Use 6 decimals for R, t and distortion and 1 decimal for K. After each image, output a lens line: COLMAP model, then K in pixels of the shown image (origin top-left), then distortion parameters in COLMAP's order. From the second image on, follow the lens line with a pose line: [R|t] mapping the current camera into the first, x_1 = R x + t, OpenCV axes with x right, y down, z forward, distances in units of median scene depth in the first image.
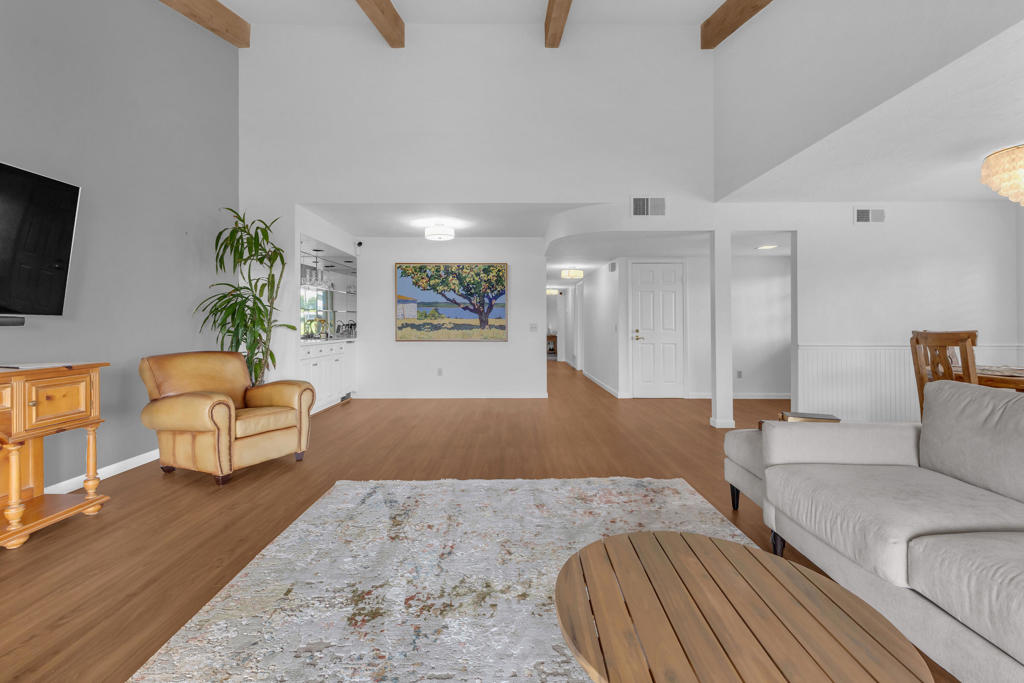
lens RADIAL K [[445.1, 0, 509.4], [0, 445.1, 317.1], [0, 0, 1]] dist [0.004391, -0.000204]
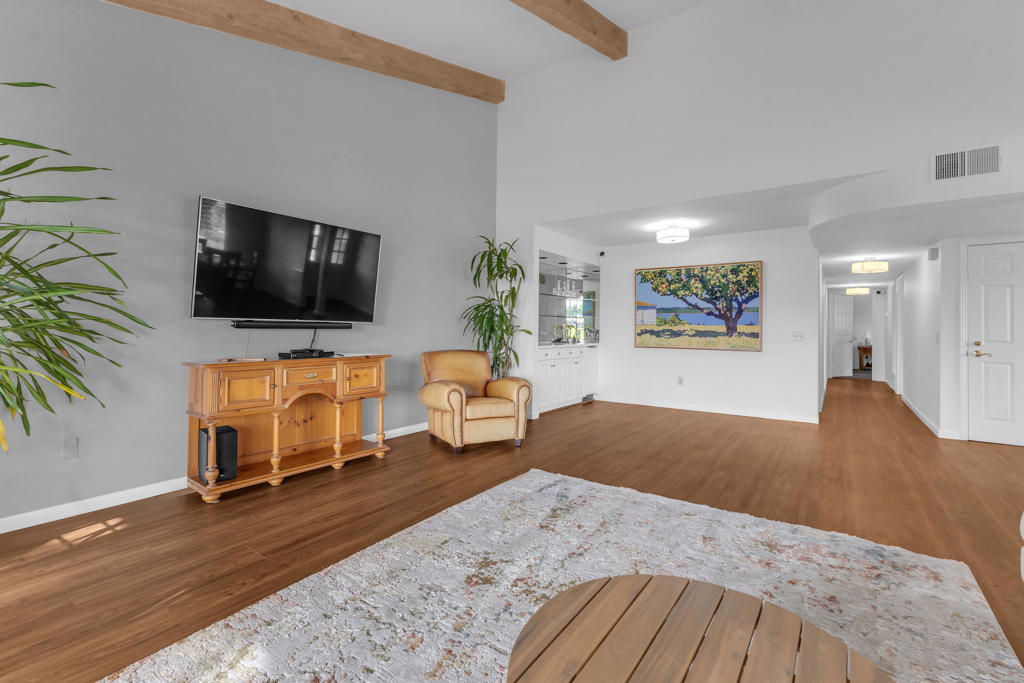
lens RADIAL K [[445.1, 0, 516.0], [0, 445.1, 321.2], [0, 0, 1]] dist [0.004391, -0.000204]
pose [[0.816313, -0.001535, -0.577608, 0.164988], [-0.000722, 0.999993, -0.003679, -0.001102], [0.577609, 0.003420, 0.816306, 0.038001]]
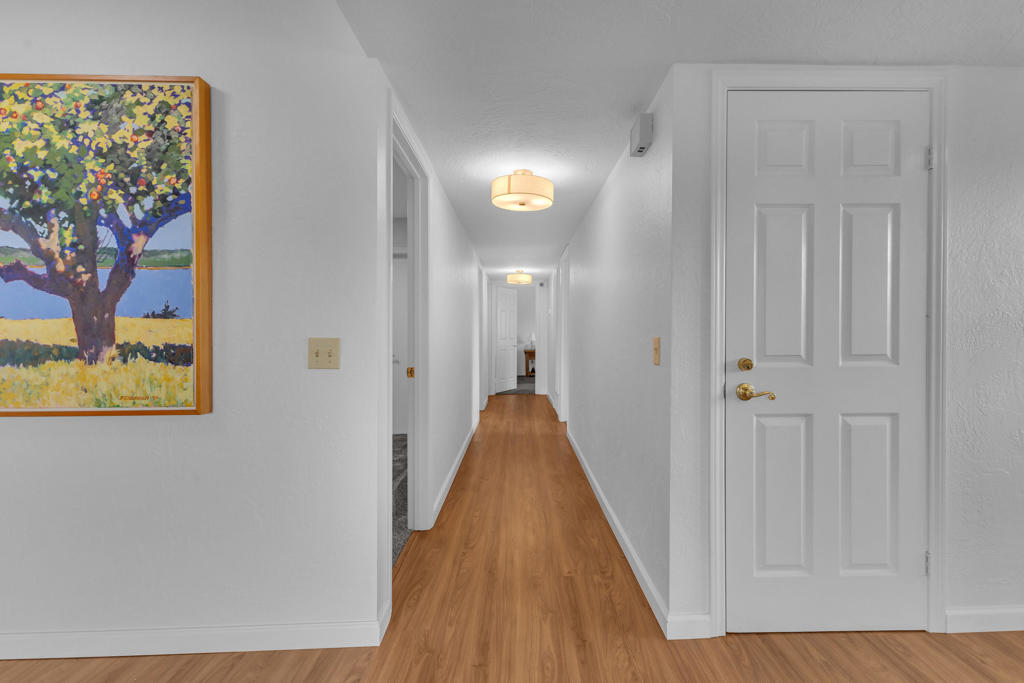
lens RADIAL K [[445.1, 0, 523.0], [0, 445.1, 359.0], [0, 0, 1]] dist [0.004391, -0.000204]
pose [[0.999749, -0.006207, 0.021528, 0.248243], [0.004625, 0.997338, 0.072766, 0.014312], [-0.021922, -0.072648, 0.997117, 1.194889]]
